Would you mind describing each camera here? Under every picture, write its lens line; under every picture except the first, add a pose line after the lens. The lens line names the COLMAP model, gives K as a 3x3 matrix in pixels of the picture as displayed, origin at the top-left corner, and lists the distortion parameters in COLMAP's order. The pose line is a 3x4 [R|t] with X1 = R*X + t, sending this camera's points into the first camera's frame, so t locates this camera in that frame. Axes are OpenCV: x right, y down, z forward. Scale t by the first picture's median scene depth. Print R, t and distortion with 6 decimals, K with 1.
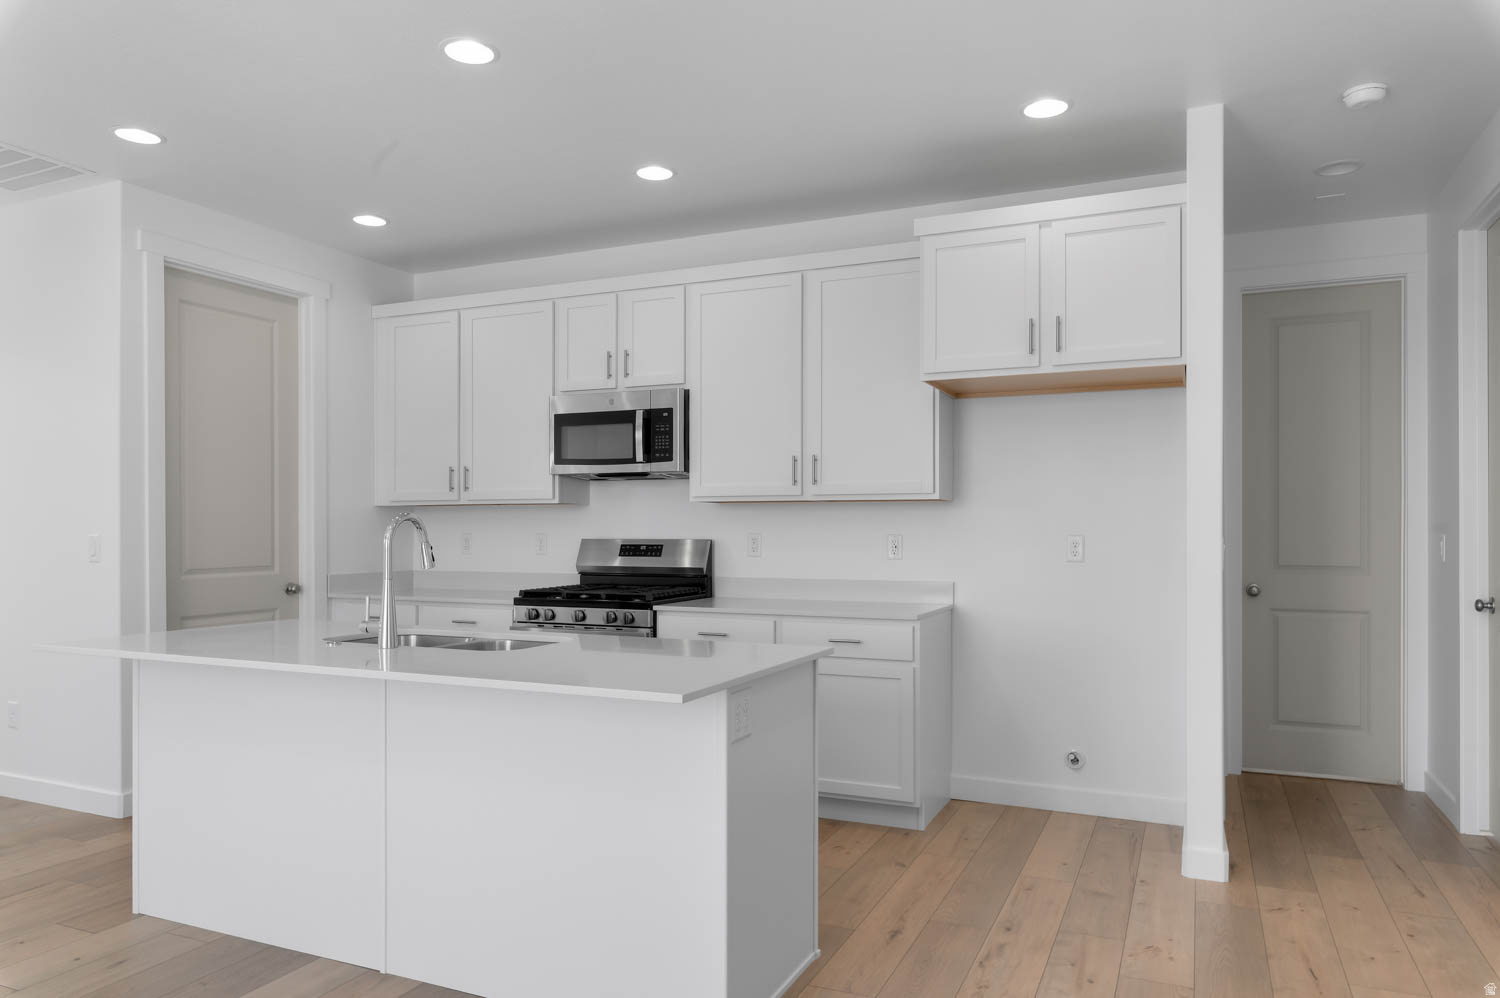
lens RADIAL K [[998.0, 0, 744.0], [0, 998.0, 530.1], [0, 0, 1]] dist [0.003665, -0.000613]
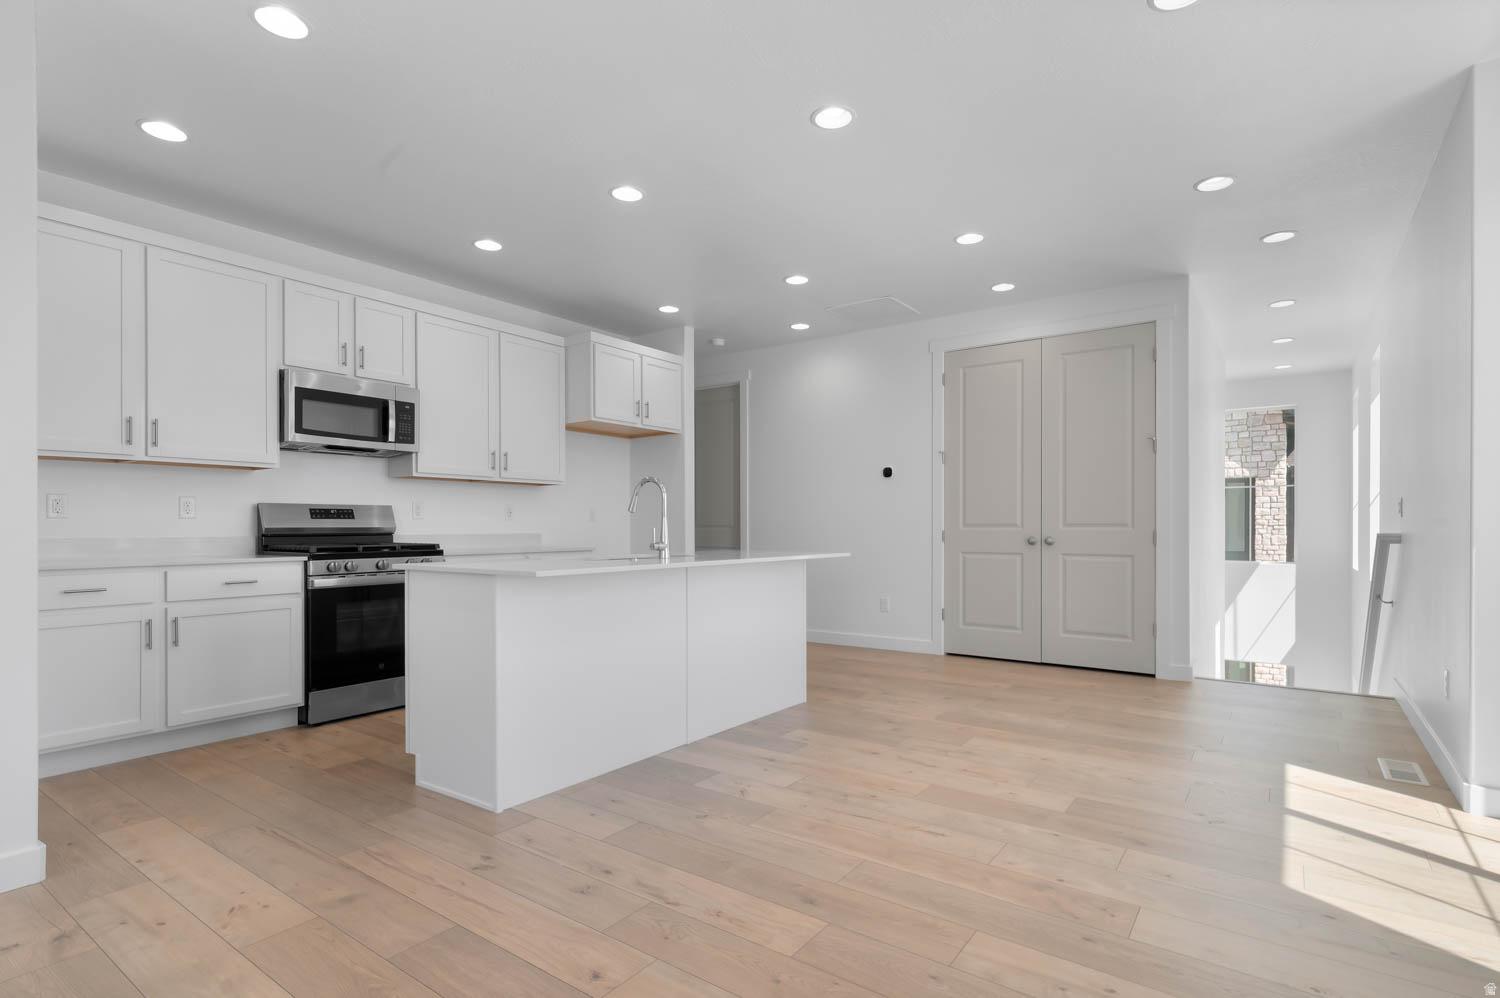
lens RADIAL K [[745.8, 0, 752.8], [0, 745.8, 524.4], [0, 0, 1]] dist [0.001243, 0.016250]
pose [[0.194816, 0.000378, 0.980840, -0.986657], [0.001431, 0.999999, -0.000670, 0.038811], [-0.980839, 0.001534, 0.194815, 0.391762]]
